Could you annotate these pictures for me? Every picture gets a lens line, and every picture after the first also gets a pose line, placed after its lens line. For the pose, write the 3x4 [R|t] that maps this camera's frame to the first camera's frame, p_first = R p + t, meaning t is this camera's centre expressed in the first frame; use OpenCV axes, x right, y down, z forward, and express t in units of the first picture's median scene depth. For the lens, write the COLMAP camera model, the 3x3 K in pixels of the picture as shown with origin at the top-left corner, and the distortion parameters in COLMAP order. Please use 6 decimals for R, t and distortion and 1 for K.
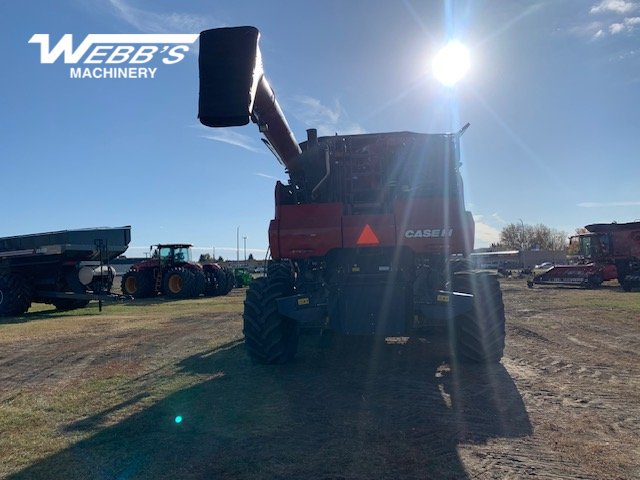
lens RADIAL K [[492.4, 0, 323.6], [0, 492.4, 238.6], [0, 0, 1]] dist [0.009223, -0.001918]
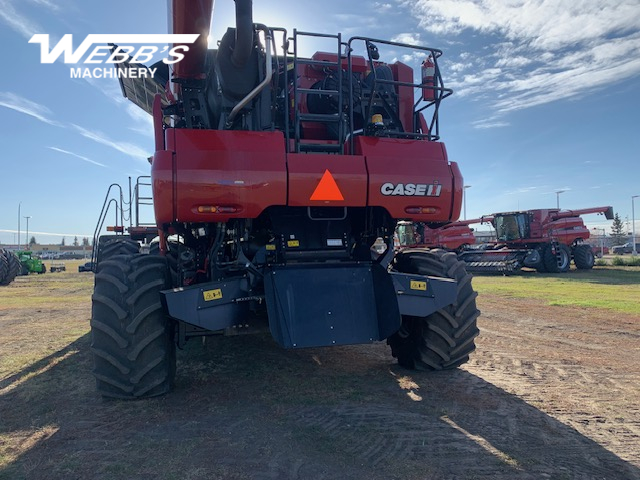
lens RADIAL K [[495.4, 0, 318.9], [0, 495.4, 232.6], [0, 0, 1]] dist [0.004733, 0.002615]
pose [[0.929688, 0.023736, 0.367582, -0.135221], [-0.029062, 0.999537, 0.008960, 0.040591], [-0.367199, -0.019012, 0.929948, 0.373063]]
